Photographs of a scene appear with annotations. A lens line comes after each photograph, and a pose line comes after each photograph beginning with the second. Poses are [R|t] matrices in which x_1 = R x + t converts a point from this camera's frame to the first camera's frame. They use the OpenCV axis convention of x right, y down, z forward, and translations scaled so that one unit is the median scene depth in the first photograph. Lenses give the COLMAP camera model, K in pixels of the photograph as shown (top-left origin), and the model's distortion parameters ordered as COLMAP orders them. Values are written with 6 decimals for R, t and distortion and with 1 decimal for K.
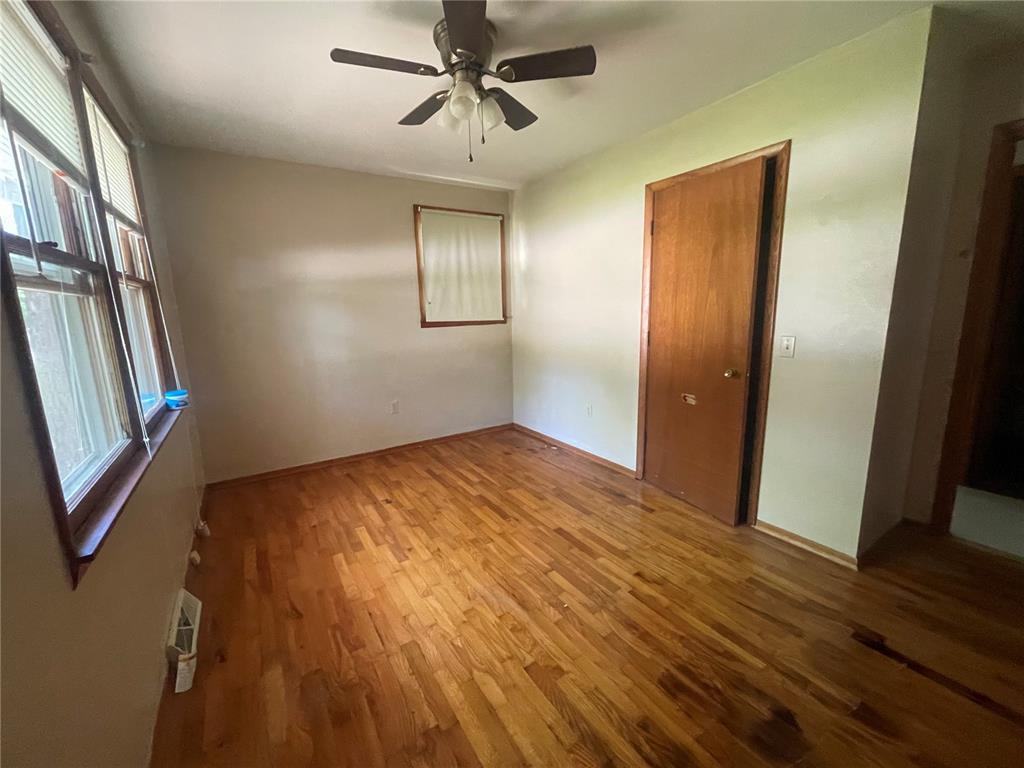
lens RADIAL K [[414.5, 0, 510.3], [0, 414.5, 381.4], [0, 0, 1]] dist [0.001342, 0.000599]
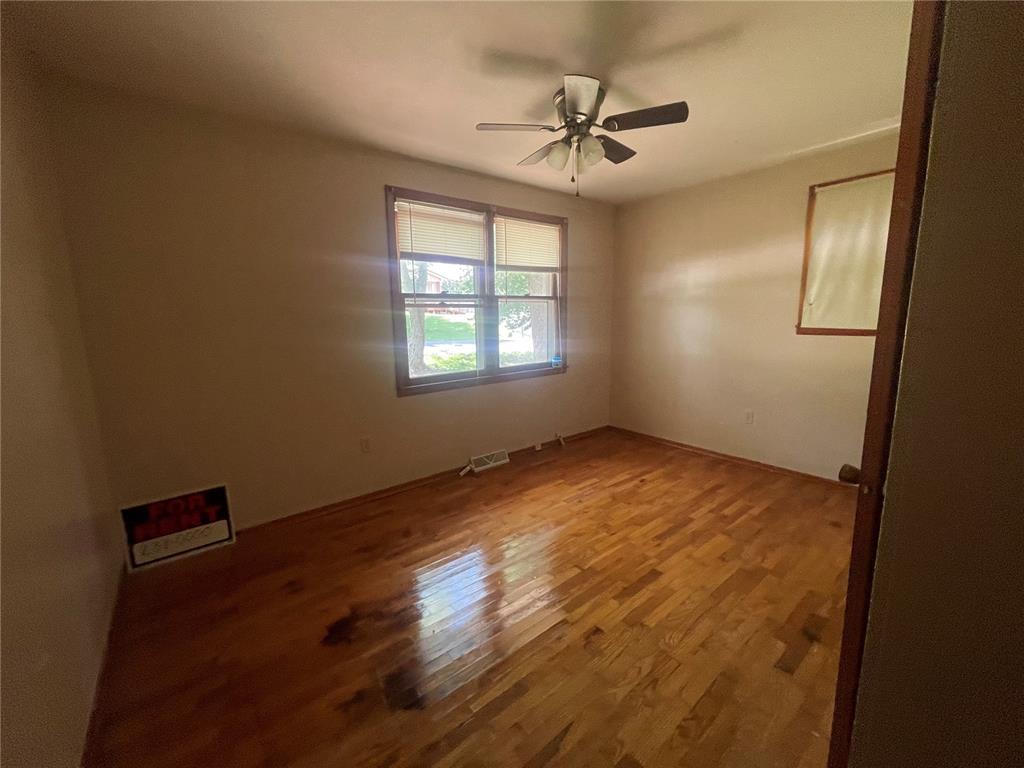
lens RADIAL K [[414.5, 0, 510.3], [0, 414.5, 381.4], [0, 0, 1]] dist [0.001342, 0.000599]
pose [[0.107969, 0.182675, -0.977227, 0.731192], [-0.169557, 0.971955, 0.162956, -0.100124], [0.979588, 0.148102, 0.135915, 0.449222]]
